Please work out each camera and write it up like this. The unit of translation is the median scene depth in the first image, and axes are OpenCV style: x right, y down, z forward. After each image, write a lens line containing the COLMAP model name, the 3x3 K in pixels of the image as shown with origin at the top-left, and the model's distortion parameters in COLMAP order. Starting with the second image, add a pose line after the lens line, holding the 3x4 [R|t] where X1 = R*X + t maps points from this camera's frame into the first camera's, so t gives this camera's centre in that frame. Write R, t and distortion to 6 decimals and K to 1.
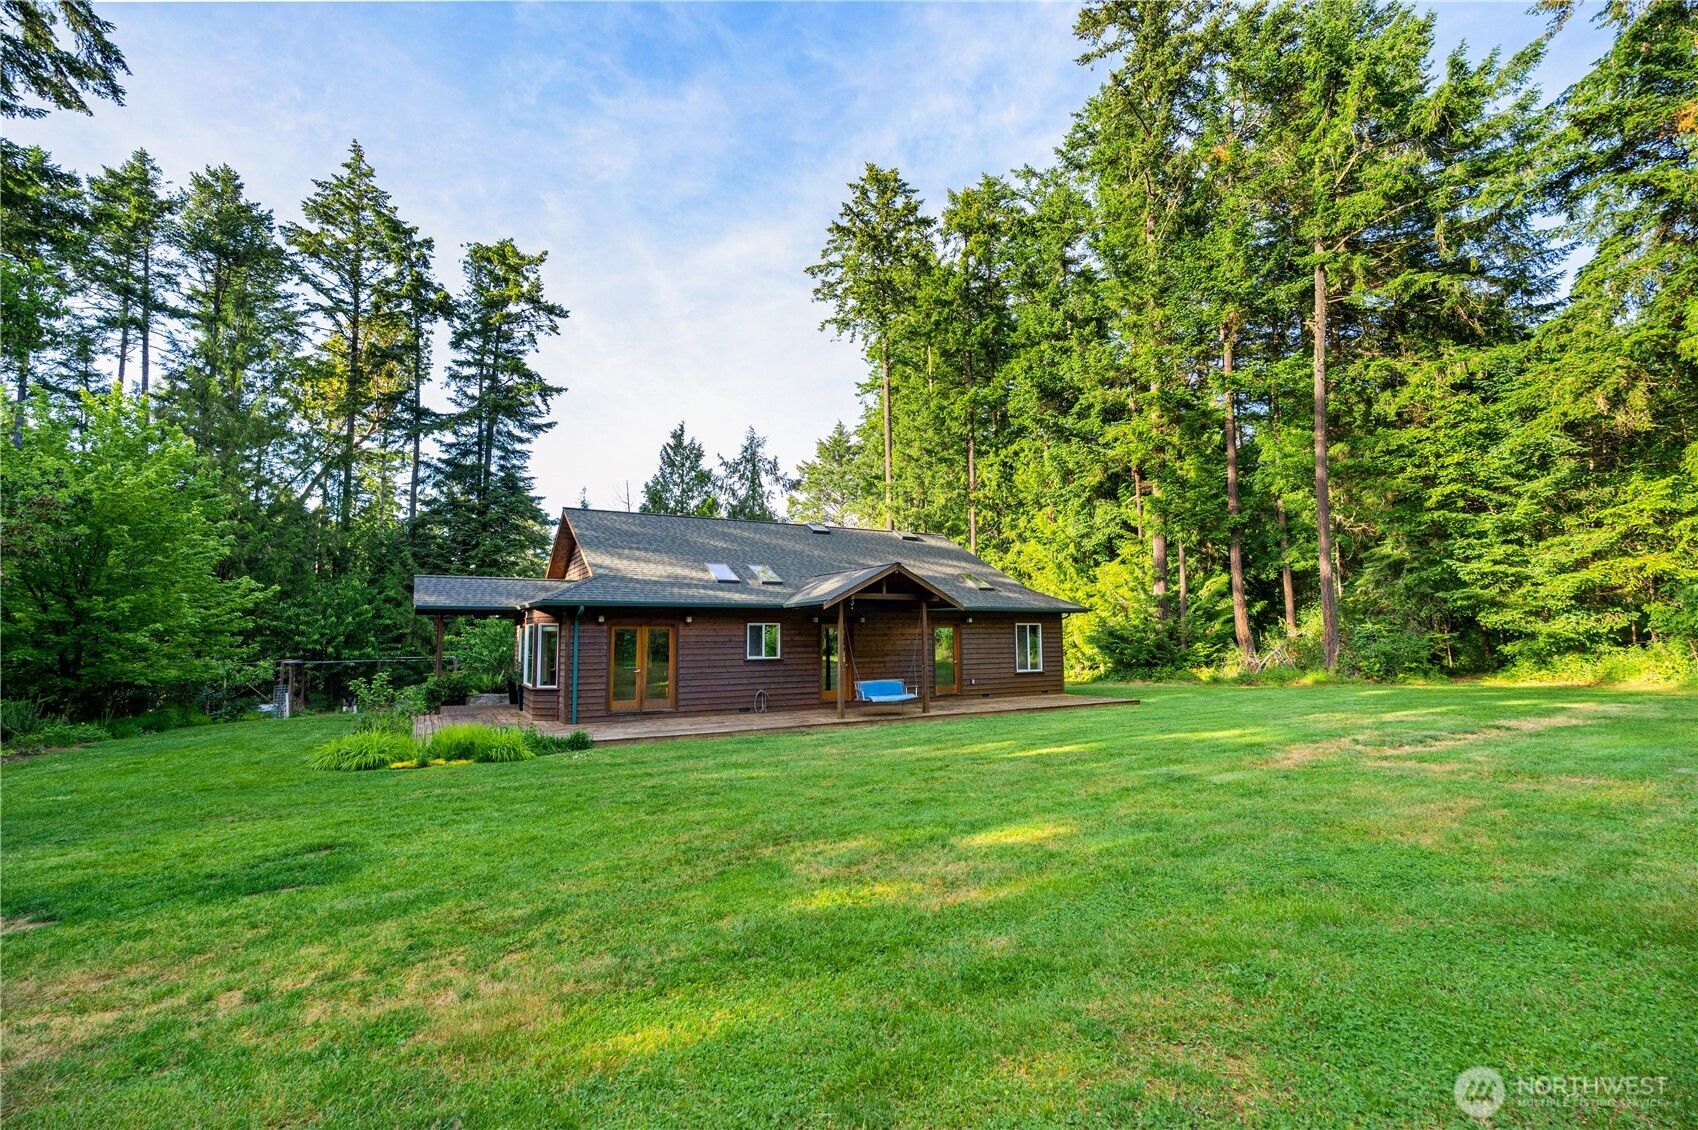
lens RADIAL K [[760.4, 0, 863.5], [0, 760.4, 565.6], [0, 0, 1]] dist [-0.000490, -0.000019]
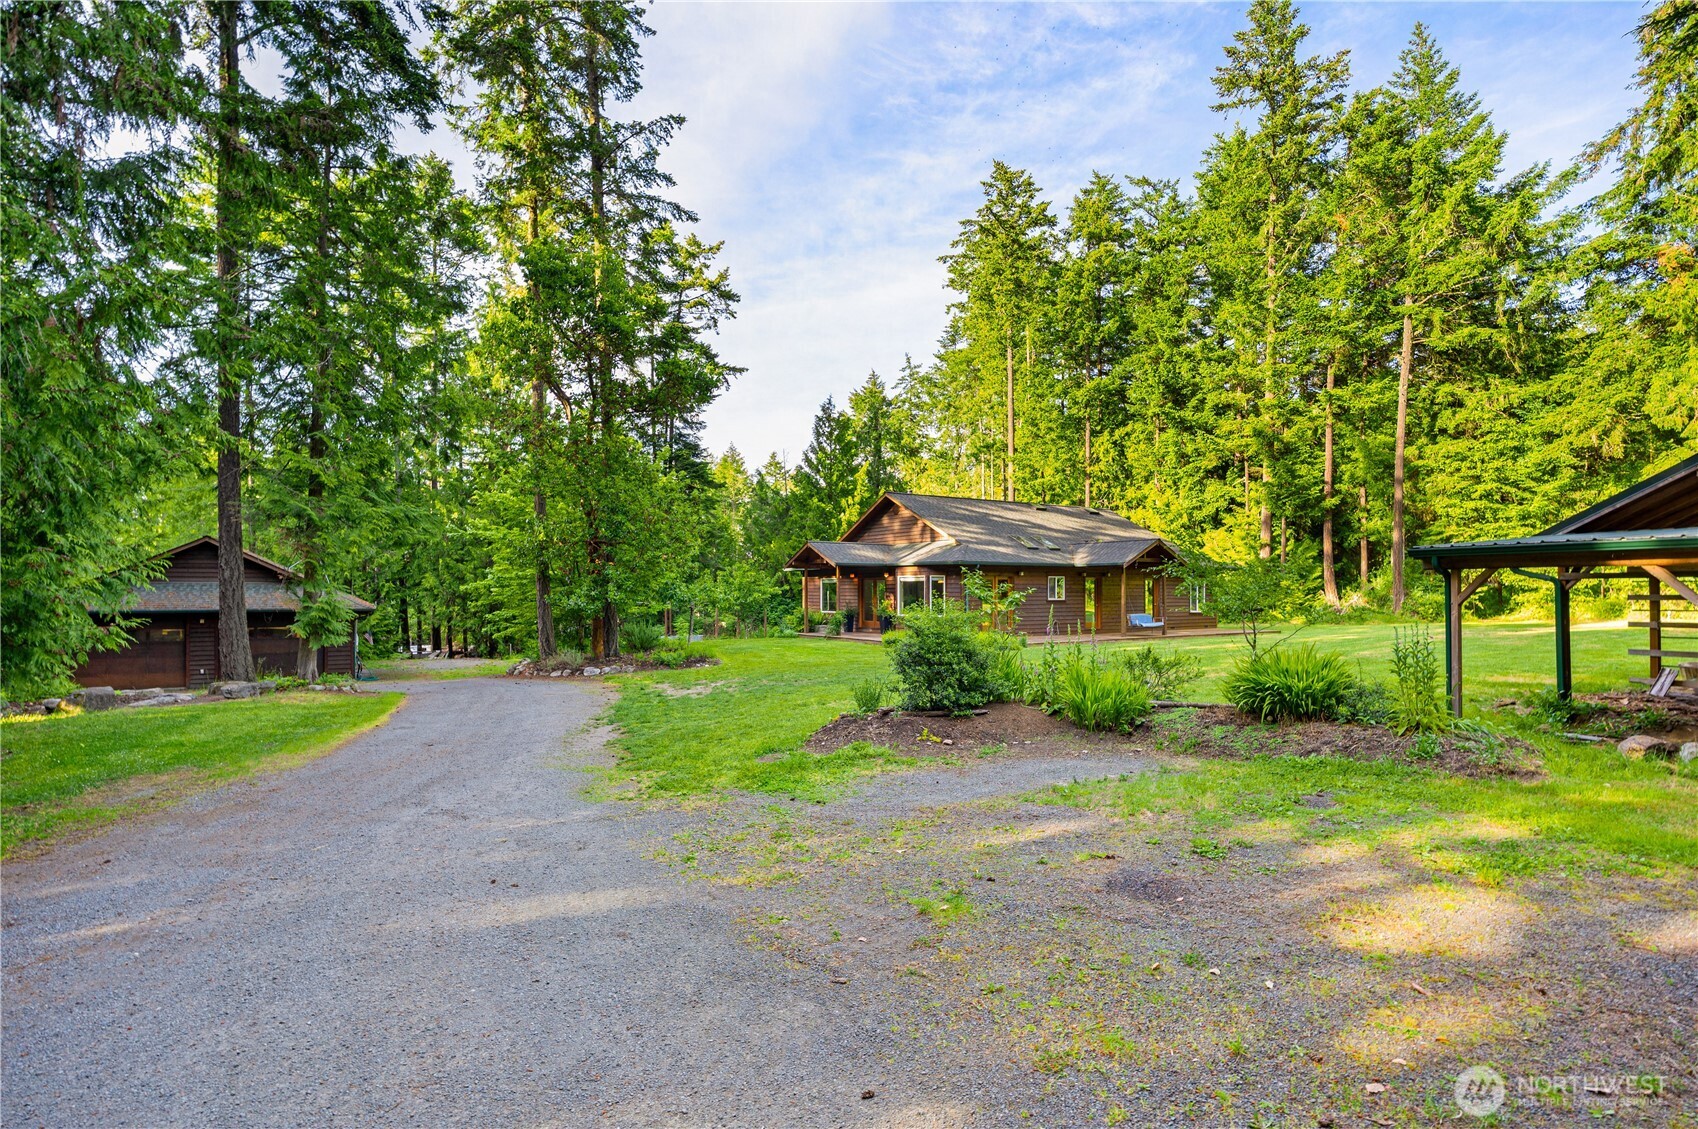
lens RADIAL K [[867.6, 0, 853.6], [0, 867.6, 592.7], [0, 0, 1]] dist [-0.001114, 0.000018]
pose [[0.997229, 0.006840, 0.074080, -0.384768], [-0.013772, 0.995527, 0.093469, -0.027571], [-0.073109, -0.094230, 0.992862, -0.390545]]
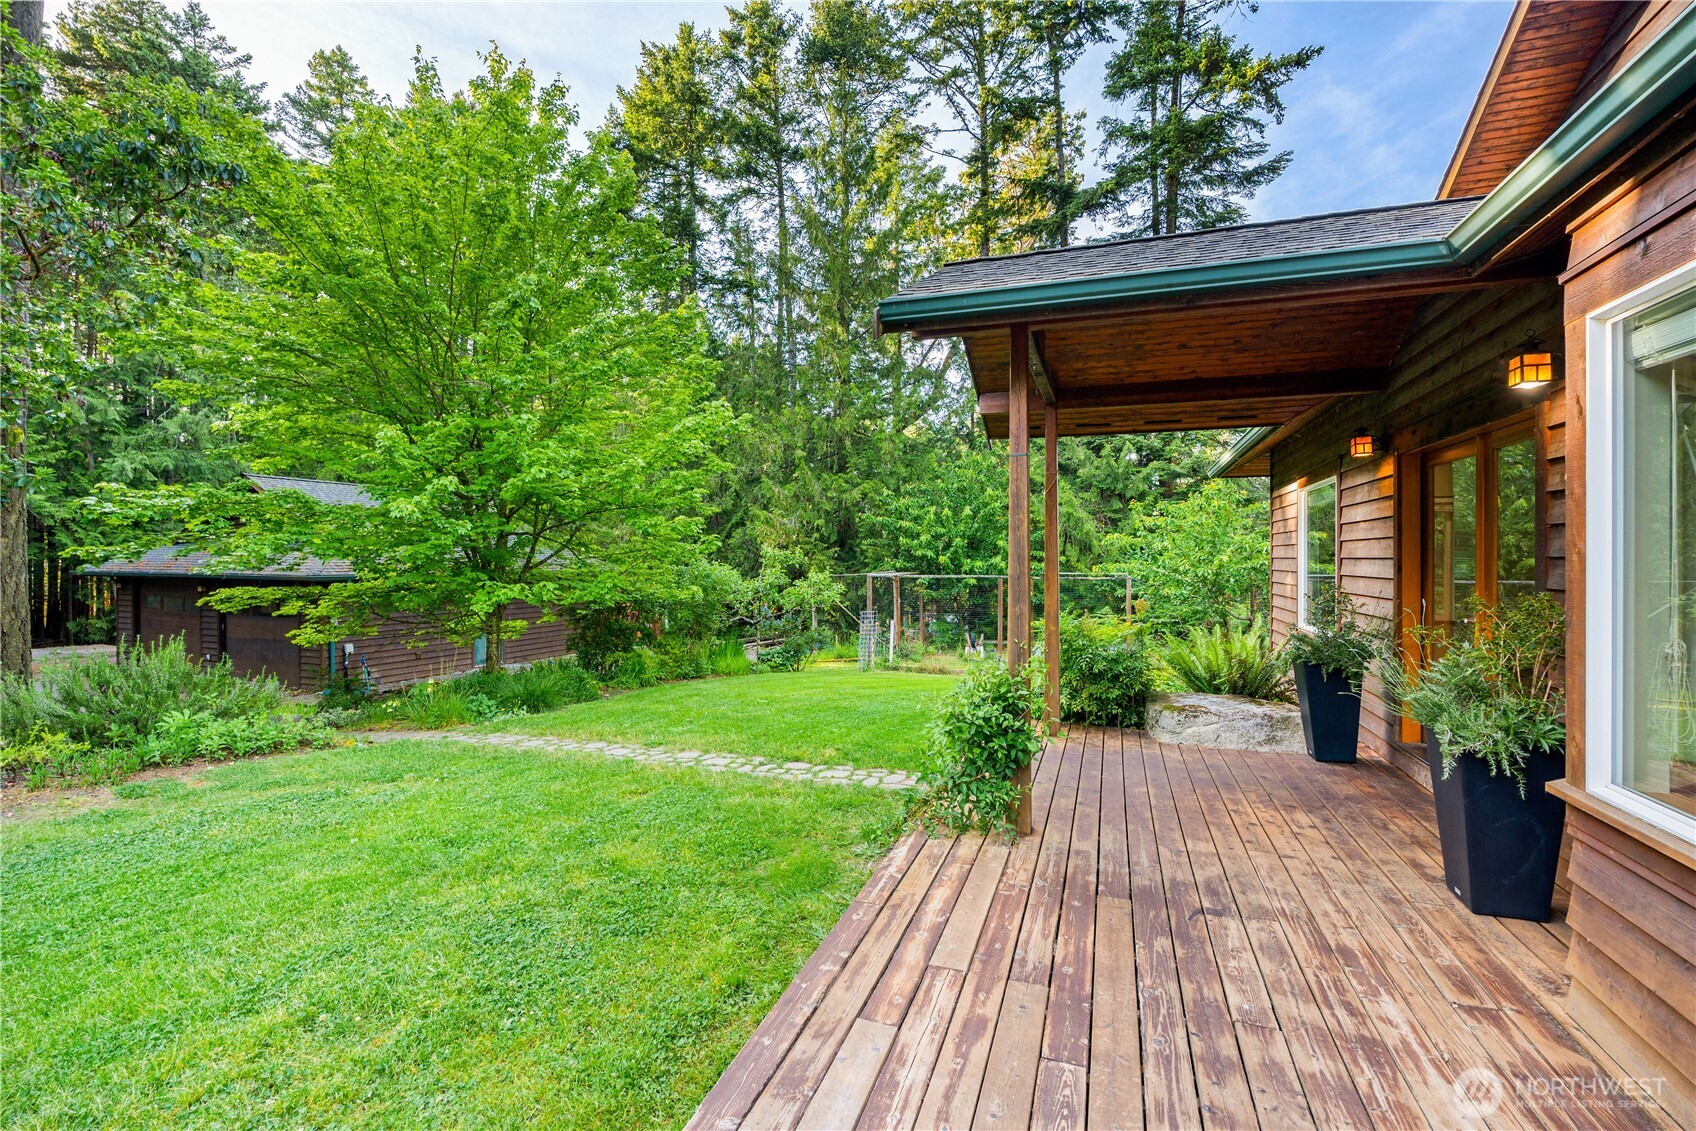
lens RADIAL K [[759.5, 0, 827.5], [0, 759.5, 570.2], [0, 0, 1]] dist [-0.000490, -0.000019]
pose [[0.638679, 0.019345, -0.769230, -0.243298], [0.067643, 0.994402, 0.081171, 0.056165], [0.766495, -0.103875, 0.633795, 0.466910]]
